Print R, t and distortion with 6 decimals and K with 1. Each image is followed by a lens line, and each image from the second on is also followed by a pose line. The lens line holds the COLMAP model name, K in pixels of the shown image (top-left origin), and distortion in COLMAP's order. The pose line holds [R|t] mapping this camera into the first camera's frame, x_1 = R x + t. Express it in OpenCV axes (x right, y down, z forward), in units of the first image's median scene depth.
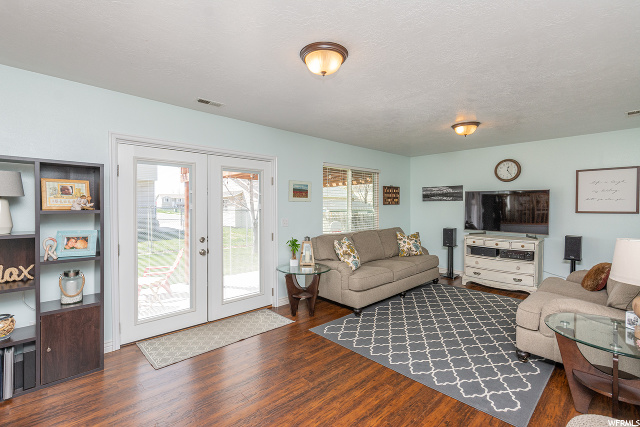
lens RADIAL K [[300.6, 0, 320.6], [0, 300.6, 206.8], [0, 0, 1]] dist [-0.001964, -0.000342]
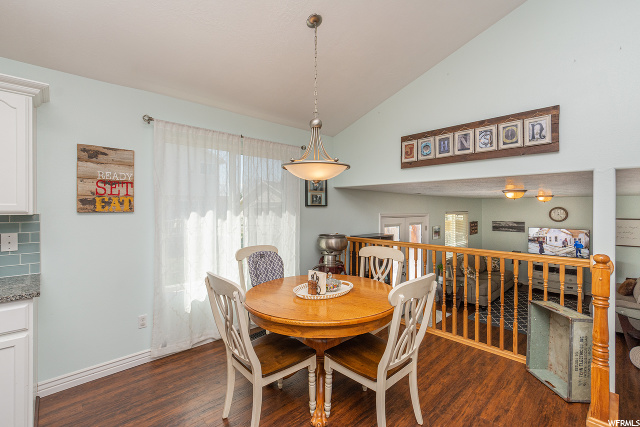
lens RADIAL K [[286.4, 0, 320.1], [0, 286.4, 207.7], [0, 0, 1]] dist [0.000386, -0.000084]
pose [[0.999722, 0.001075, -0.023556, -0.568902], [-0.001105, 0.999999, -0.001276, -0.156698], [0.023555, 0.001302, 0.999722, -0.495088]]
